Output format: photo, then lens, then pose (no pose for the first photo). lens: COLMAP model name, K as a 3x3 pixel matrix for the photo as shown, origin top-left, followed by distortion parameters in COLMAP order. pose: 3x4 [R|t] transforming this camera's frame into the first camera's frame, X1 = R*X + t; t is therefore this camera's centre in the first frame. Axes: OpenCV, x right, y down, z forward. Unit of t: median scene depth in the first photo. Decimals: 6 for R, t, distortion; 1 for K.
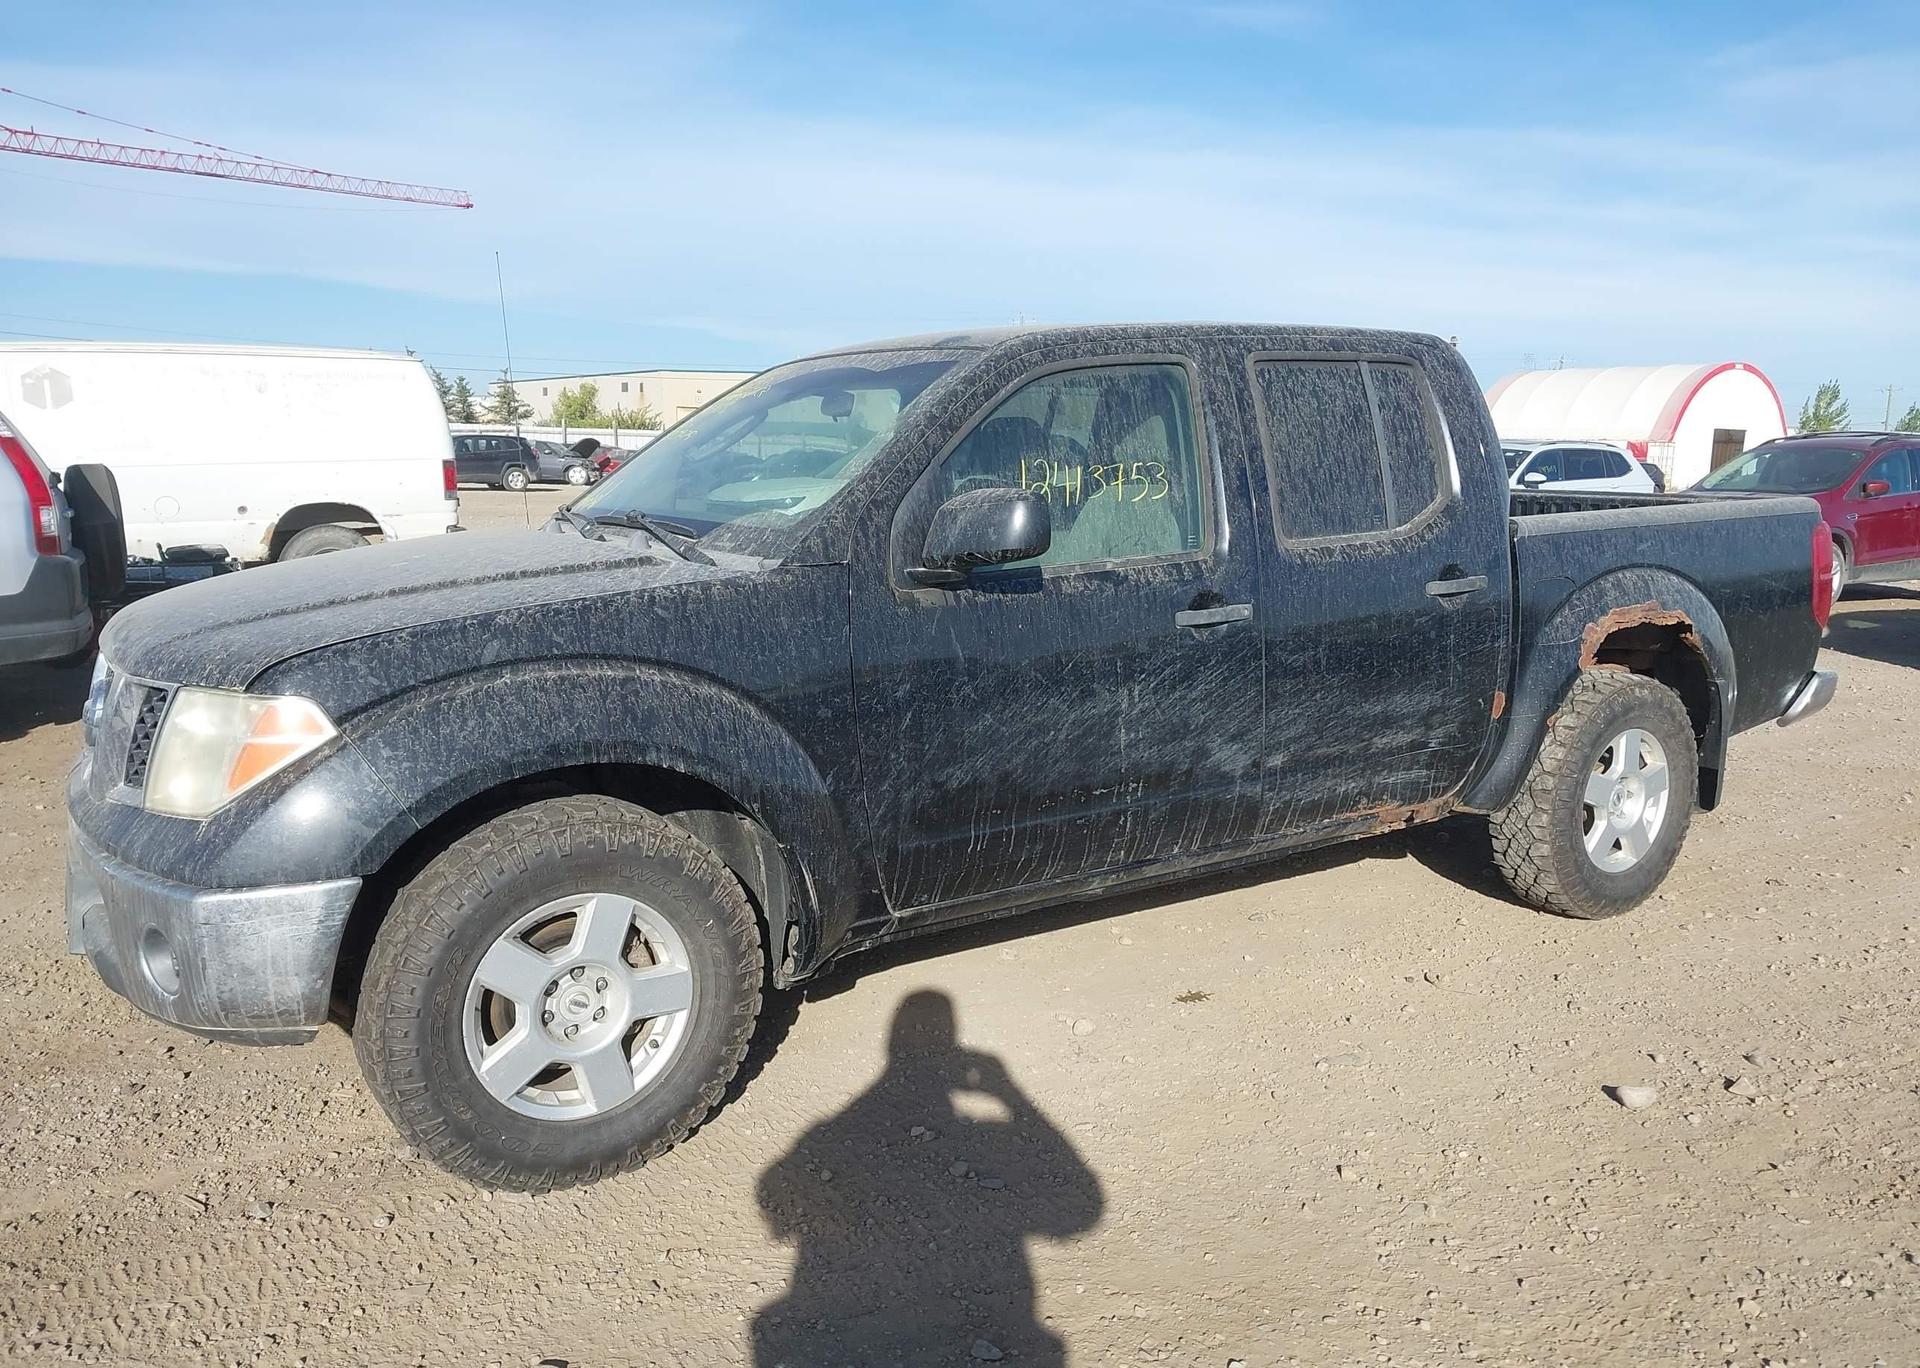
lens RADIAL K [[1532.1, 0, 960.0], [0, 1532.1, 684.0], [0, 0, 1]] dist [0.077303, -0.115624]
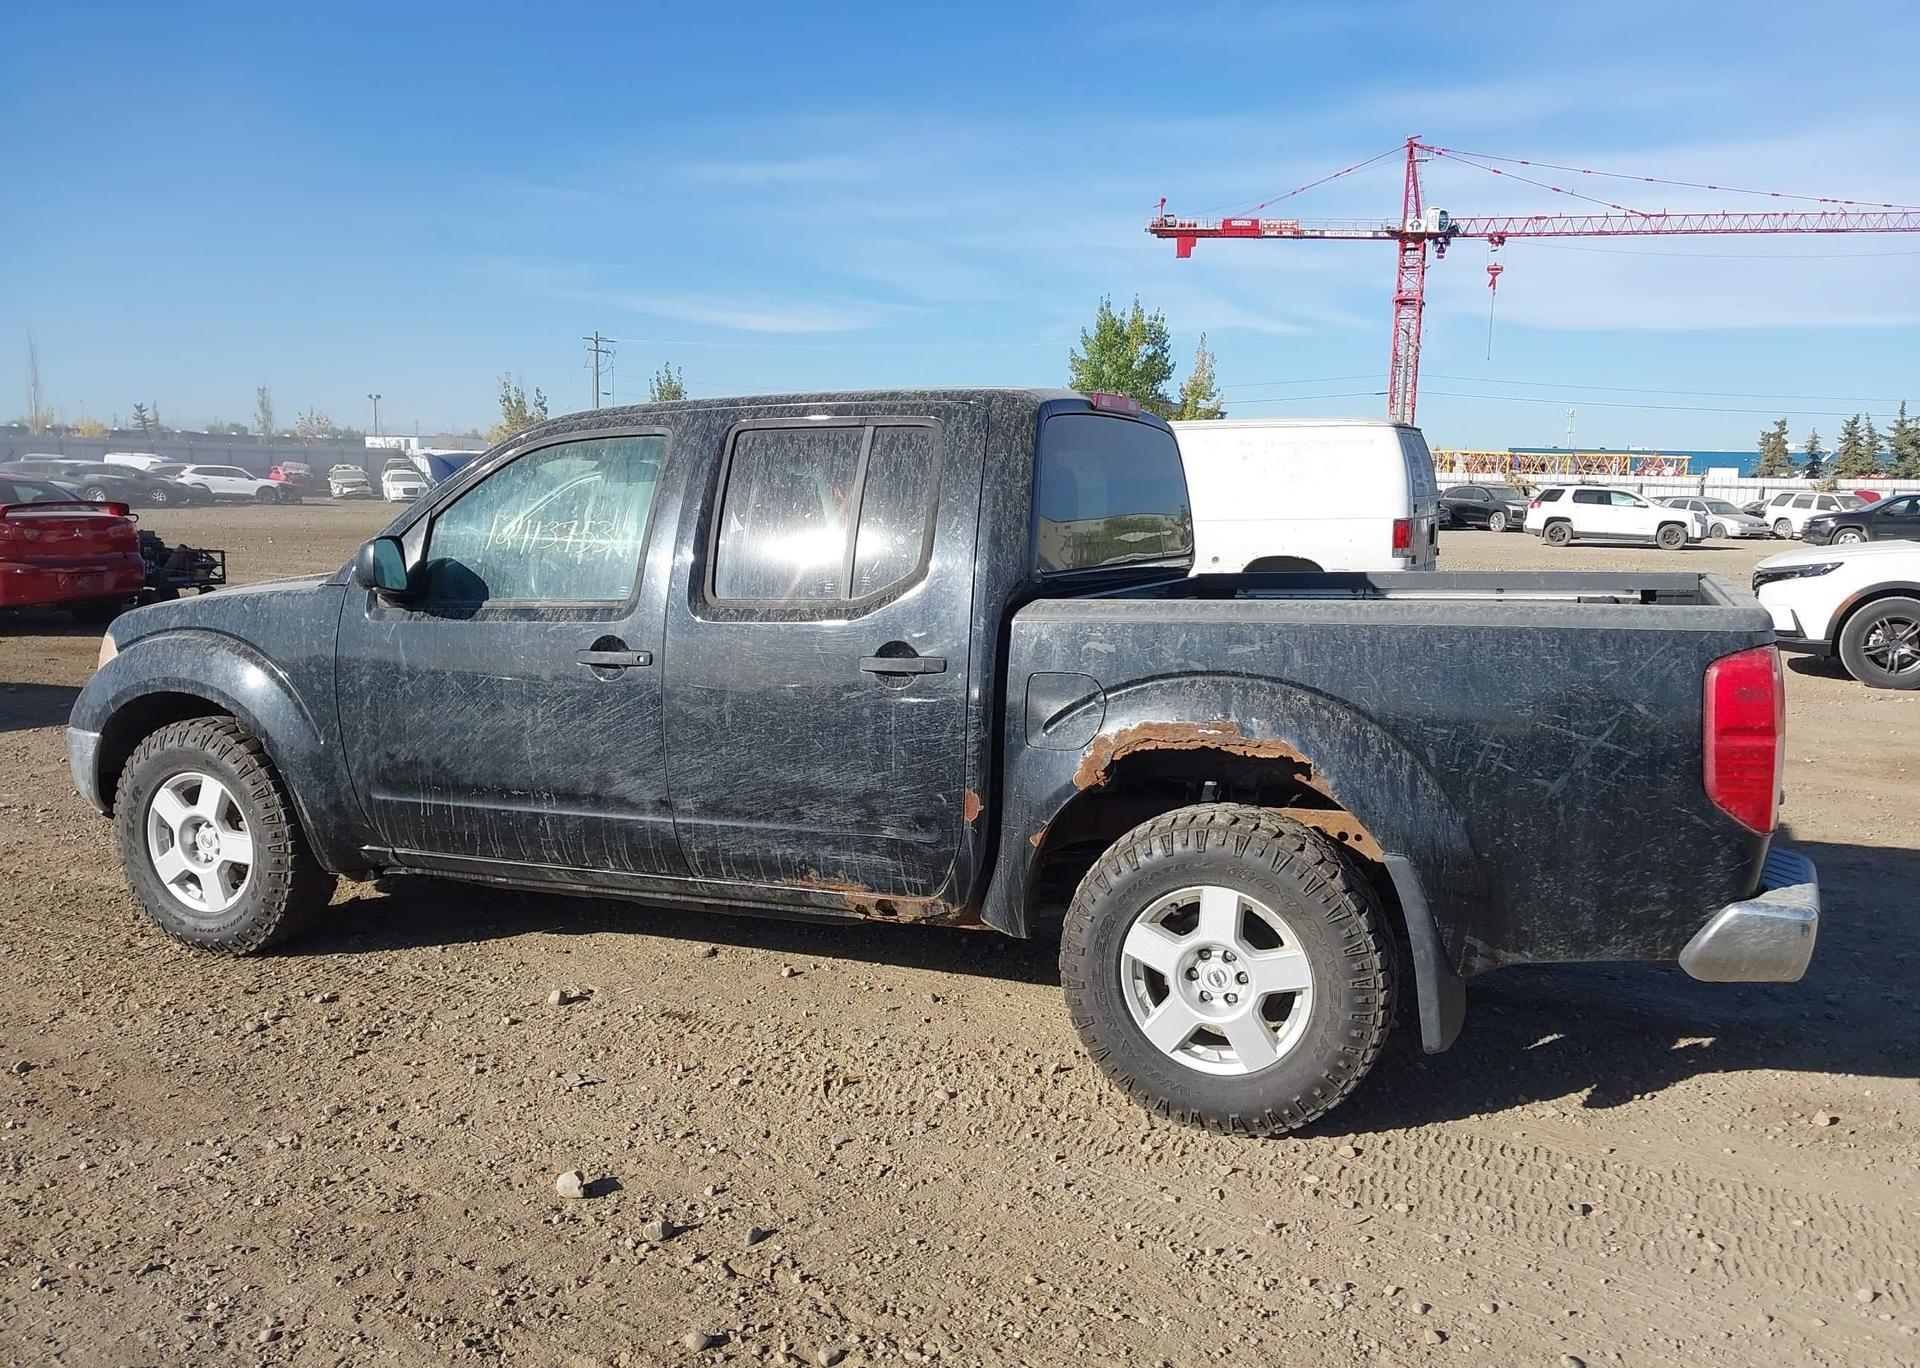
lens RADIAL K [[1532.1, 0, 960.0], [0, 1532.1, 684.0], [0, 0, 1]] dist [0.077303, -0.115624]
pose [[0.569261, 0.106300, -0.815256, 1.319040], [-0.136821, 0.990027, 0.033551, -0.105870], [0.810692, 0.092445, 0.578128, 0.601602]]
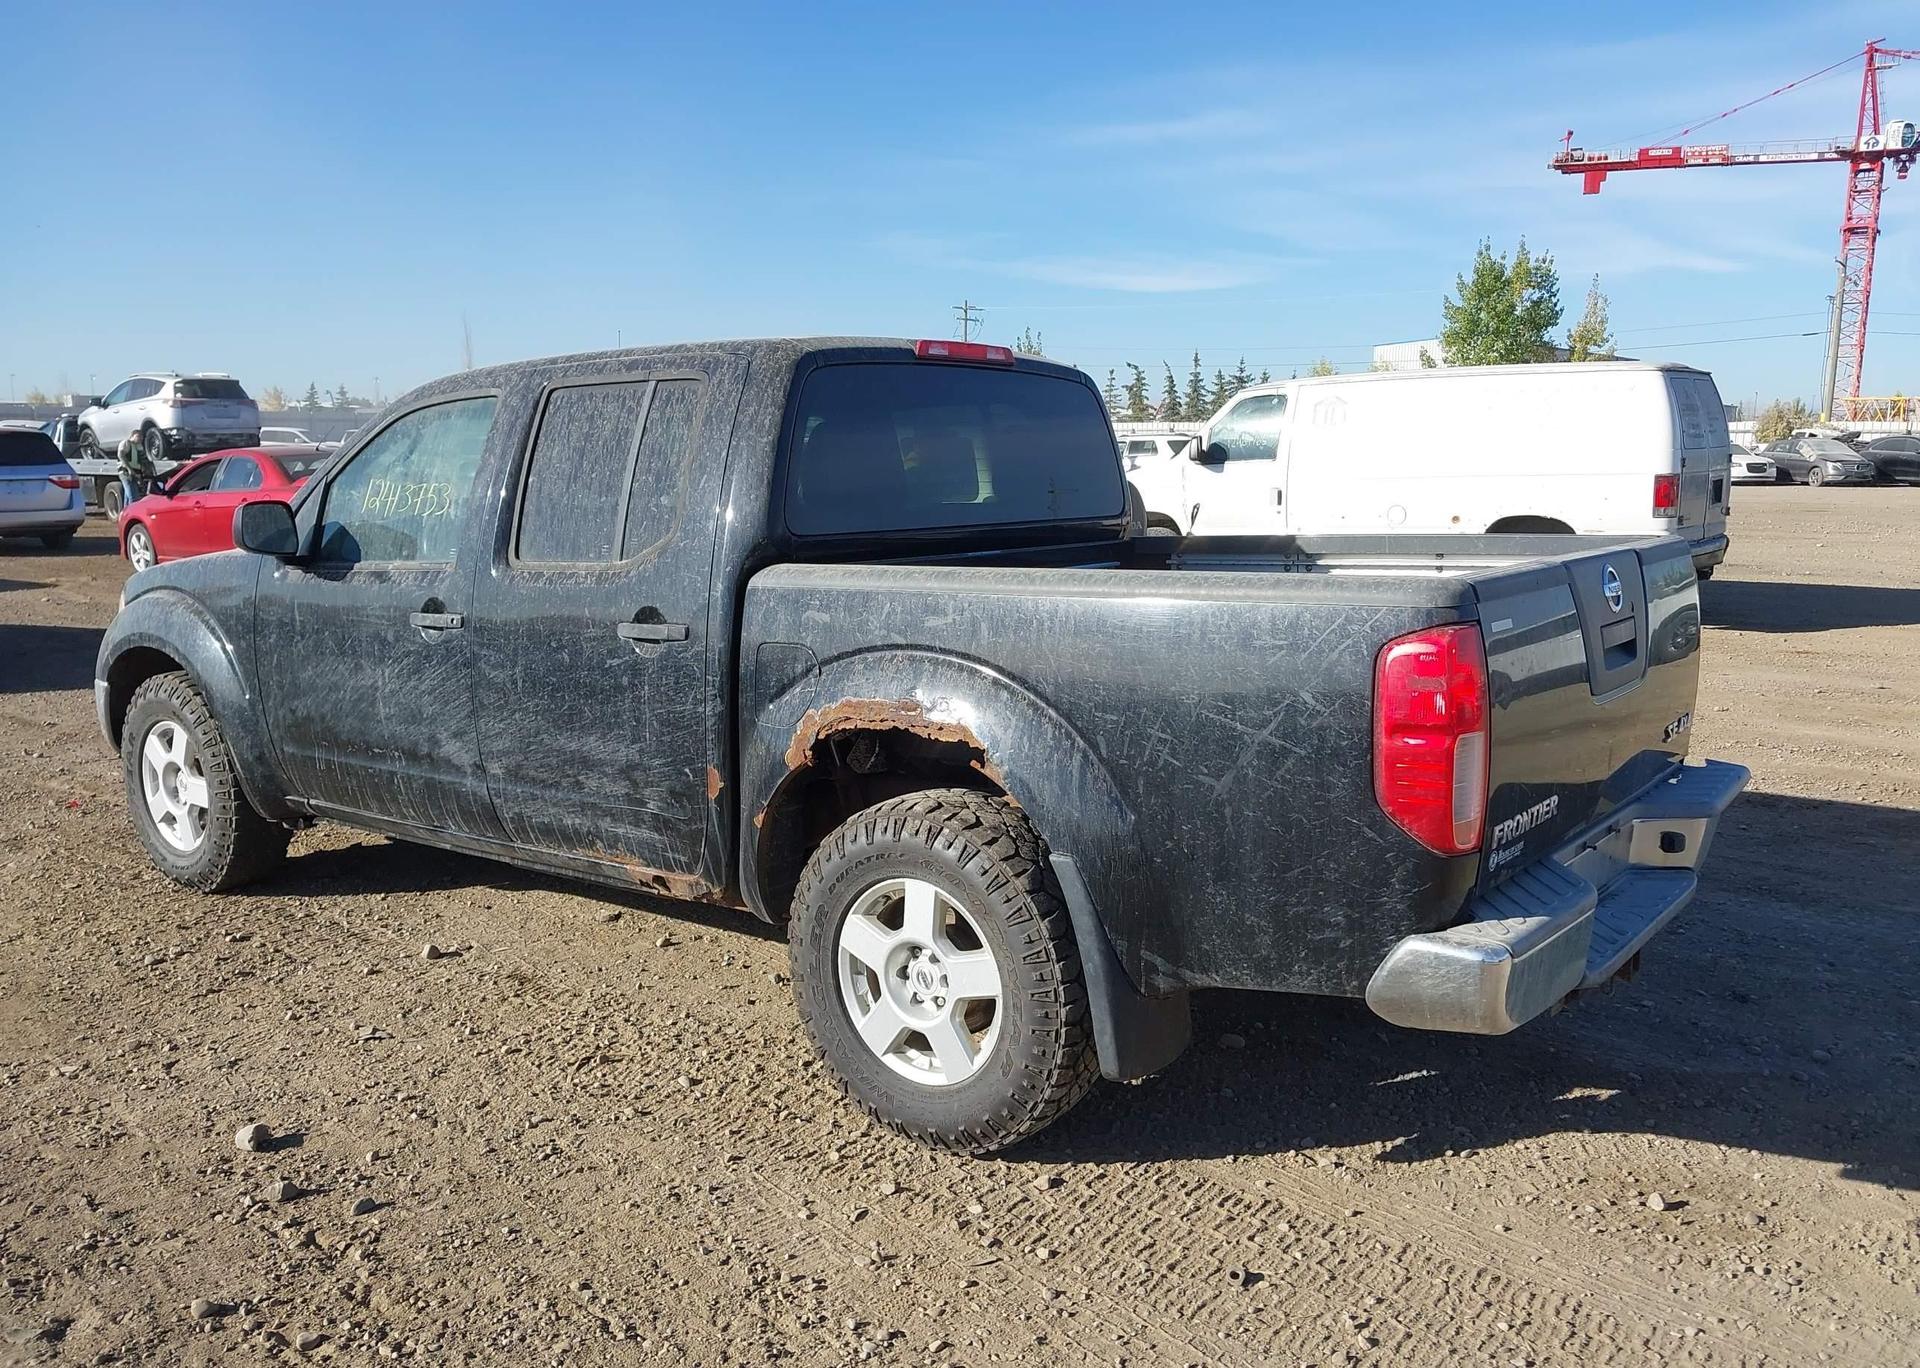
lens RADIAL K [[1538.3, 0, 947.8], [0, 1538.3, 685.8], [0, 0, 1]] dist [0.008234, 0.000488]
pose [[0.345393, 0.137707, -0.928300, 1.449761], [-0.141208, 0.985540, 0.093659, -0.167960], [0.927774, 0.098735, 0.359843, 1.018450]]
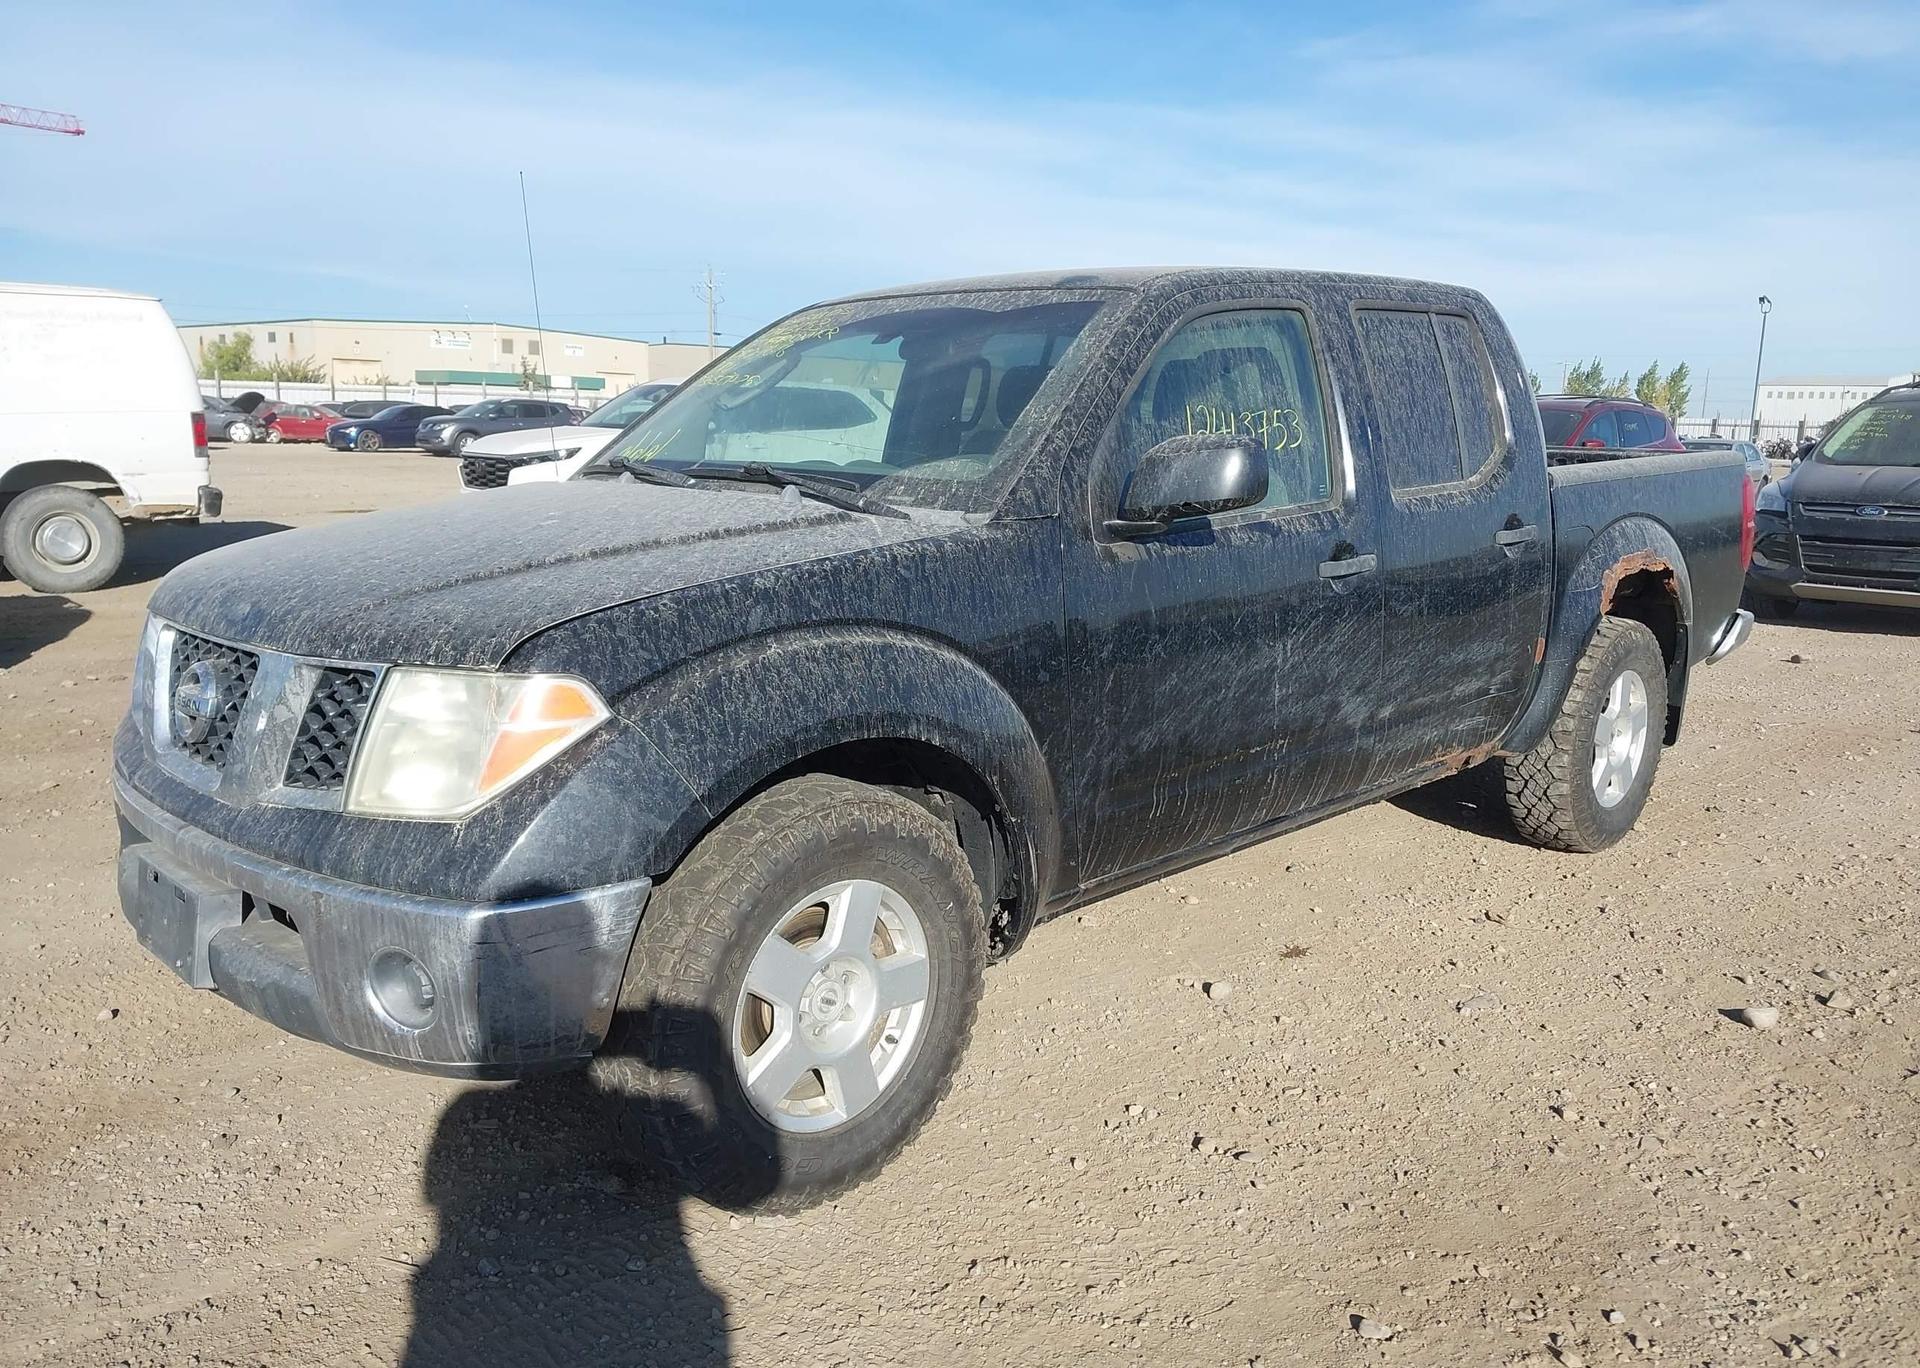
lens RADIAL K [[1534.5, 0, 951.9], [0, 1534.5, 698.9], [0, 0, 1]] dist [0.064765, -0.116347]
pose [[0.979744, -0.032678, 0.197571, -0.303471], [0.025723, 0.998959, 0.037666, -0.004123], [-0.198596, -0.031821, 0.979565, 0.084048]]
